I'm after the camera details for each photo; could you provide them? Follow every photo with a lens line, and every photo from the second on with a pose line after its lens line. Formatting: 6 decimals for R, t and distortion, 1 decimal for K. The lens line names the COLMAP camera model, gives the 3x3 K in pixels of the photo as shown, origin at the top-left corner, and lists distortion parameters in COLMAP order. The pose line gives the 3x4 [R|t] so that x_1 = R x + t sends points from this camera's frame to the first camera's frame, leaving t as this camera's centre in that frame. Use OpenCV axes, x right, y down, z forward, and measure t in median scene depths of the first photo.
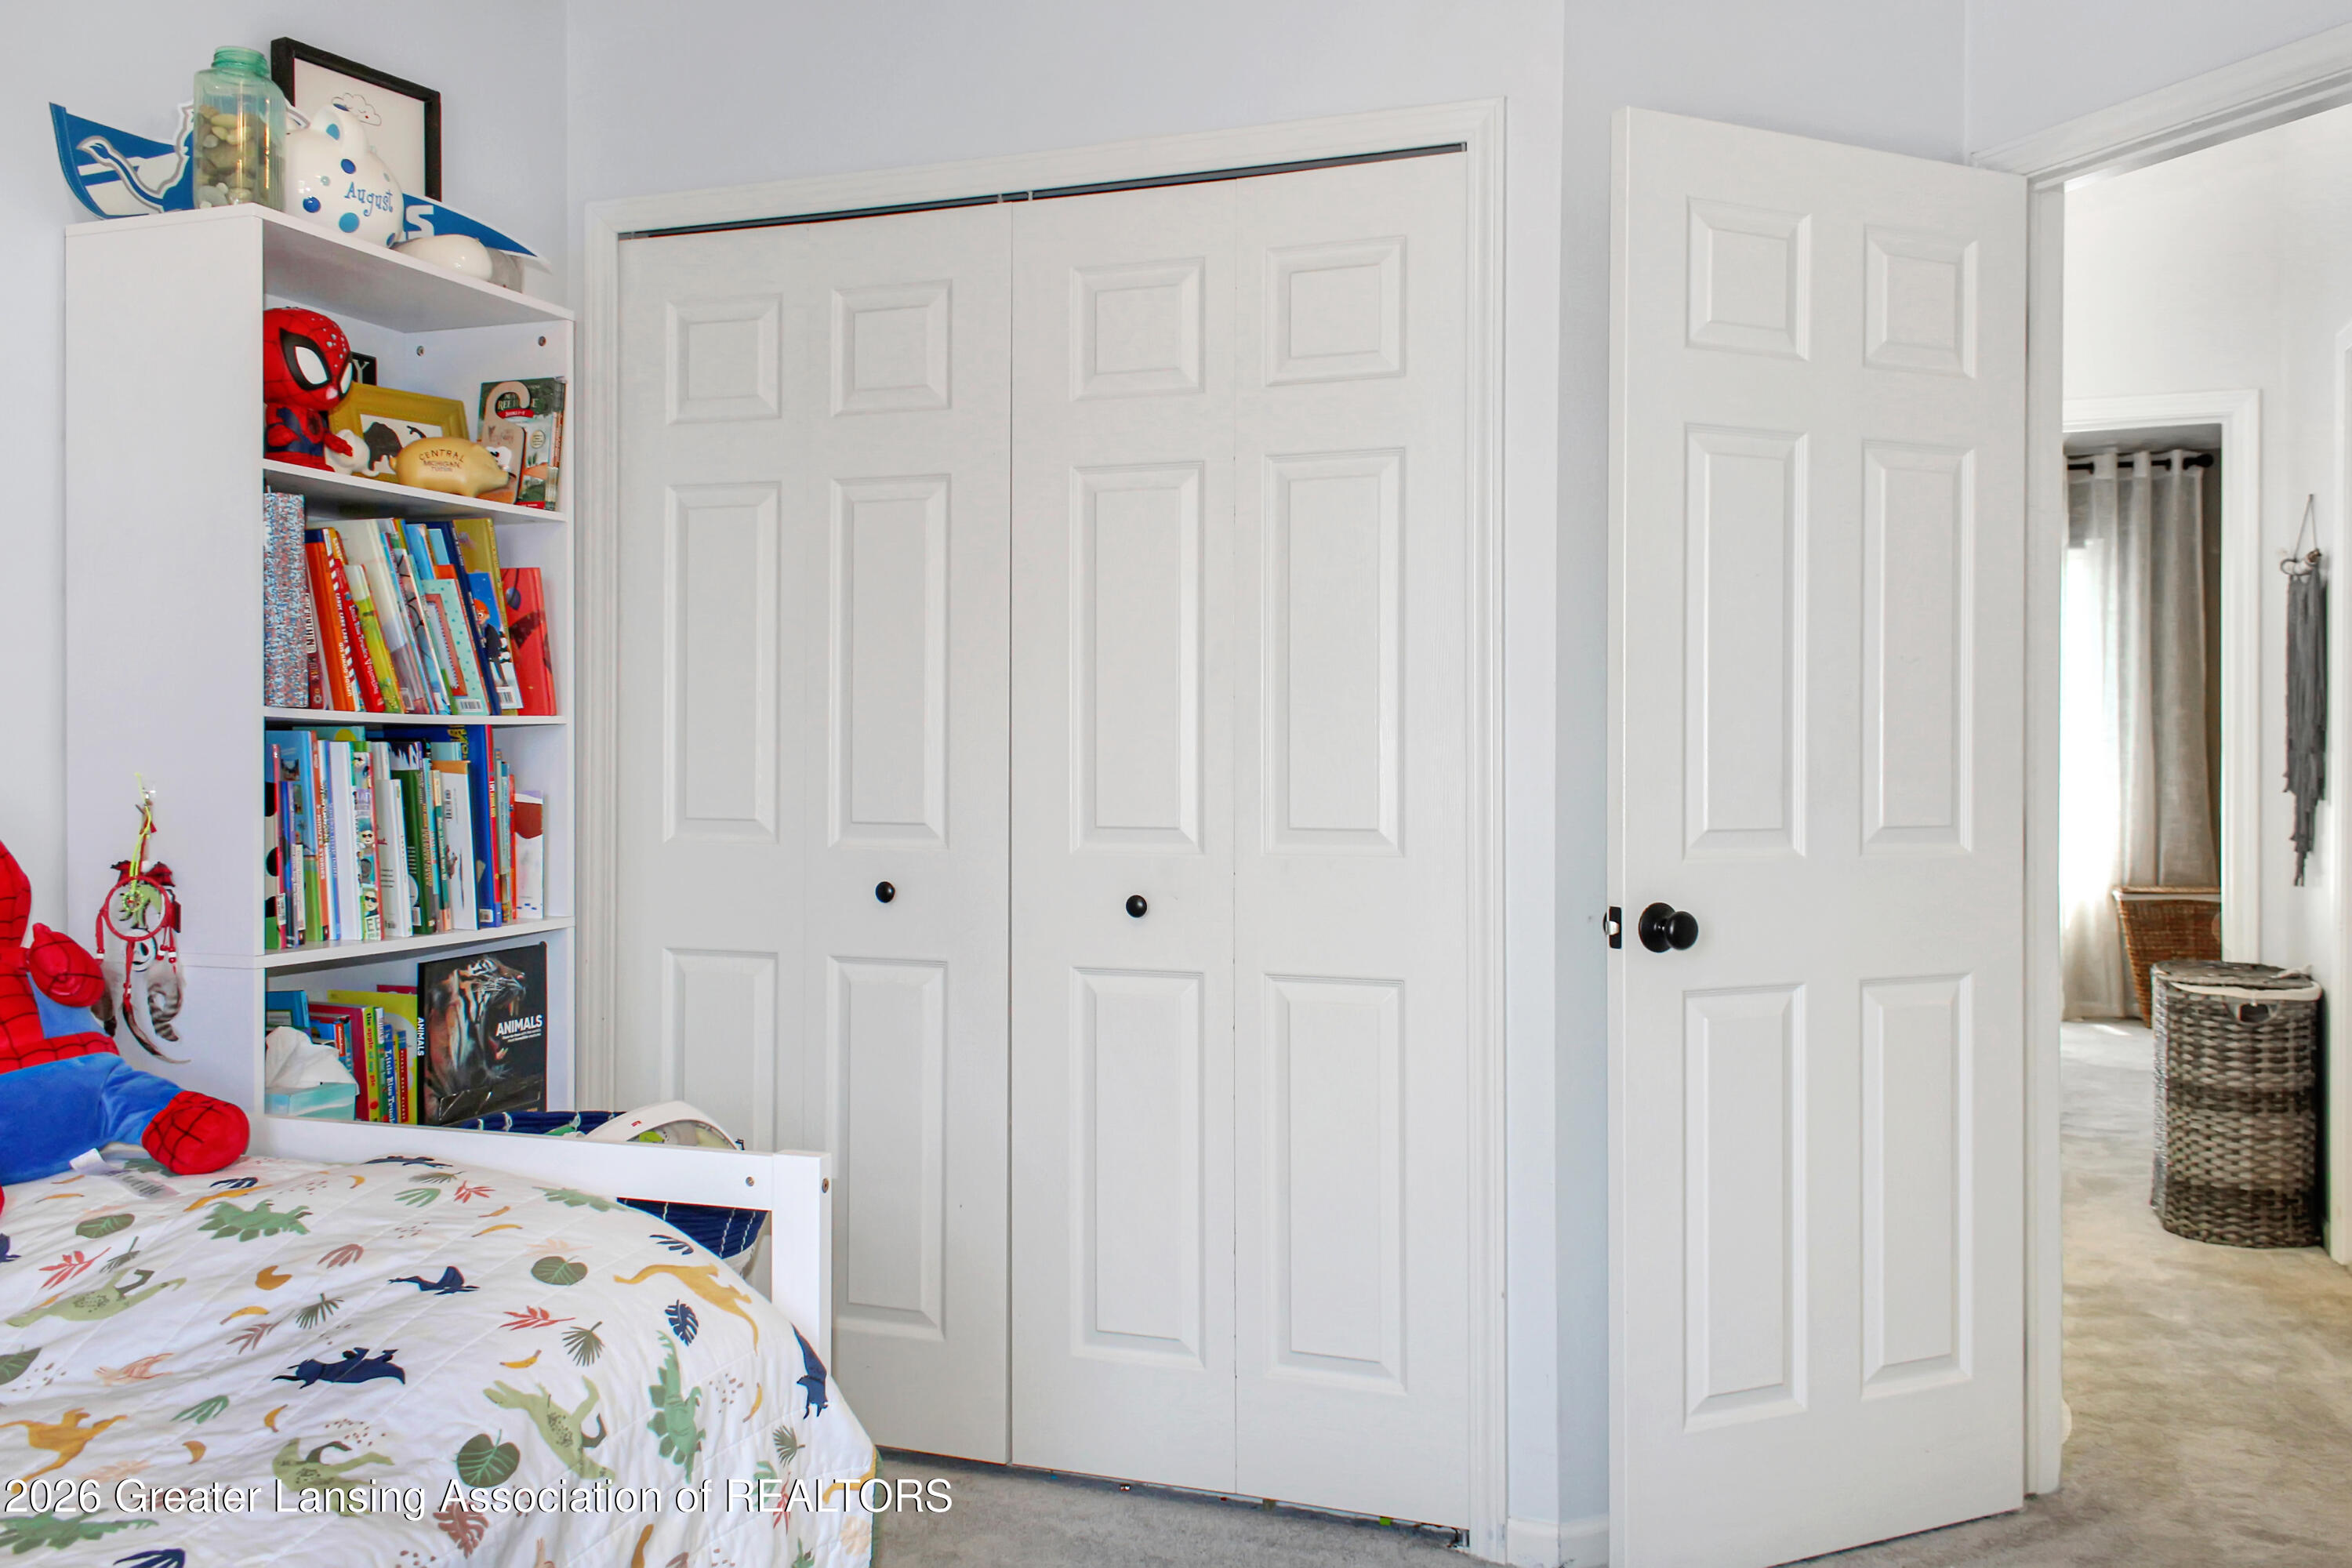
lens RADIAL K [[1950.8, 0, 1174.4], [0, 1950.8, 774.0], [0, 0, 1]] dist [0.025216, -0.044669]
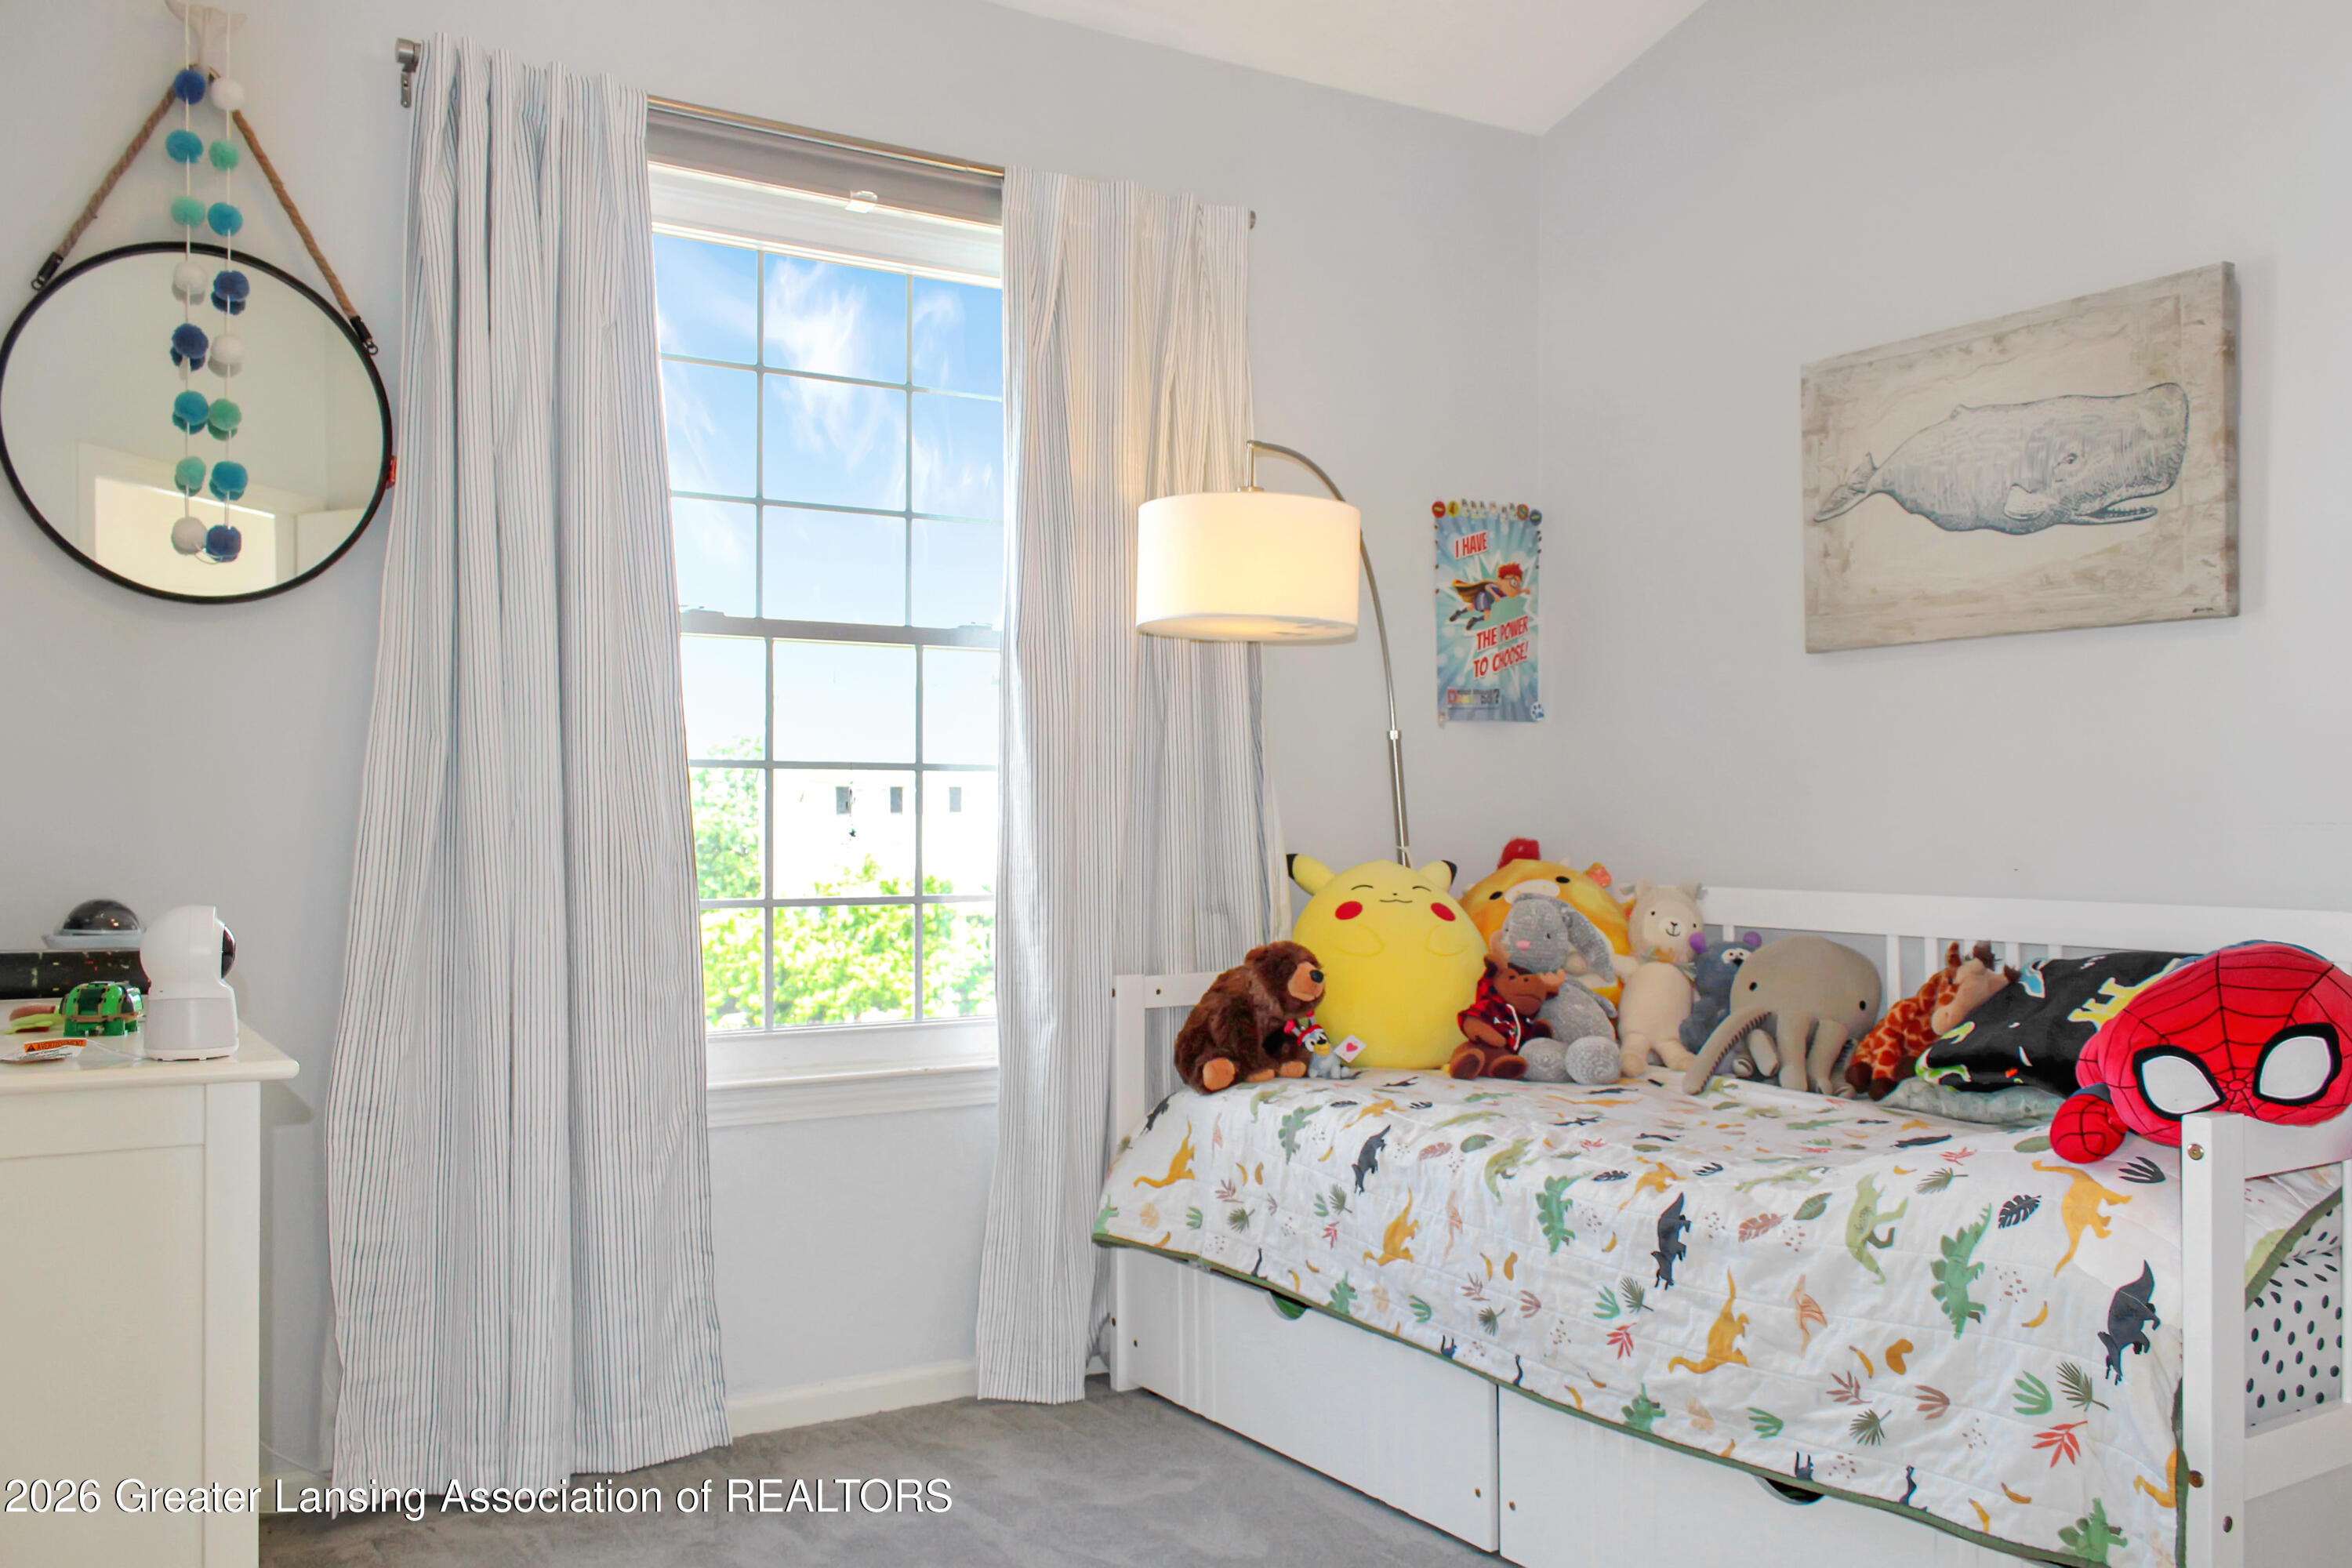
lens RADIAL K [[1950.8, 0, 1160.2], [0, 1950.8, 840.6], [0, 0, 1]] dist [0.025216, -0.044669]
pose [[-0.631101, 0.009624, -0.775641, 0.899779], [-0.005601, 0.999840, 0.016963, 0.067088], [0.775681, 0.015050, -0.630946, 1.362223]]
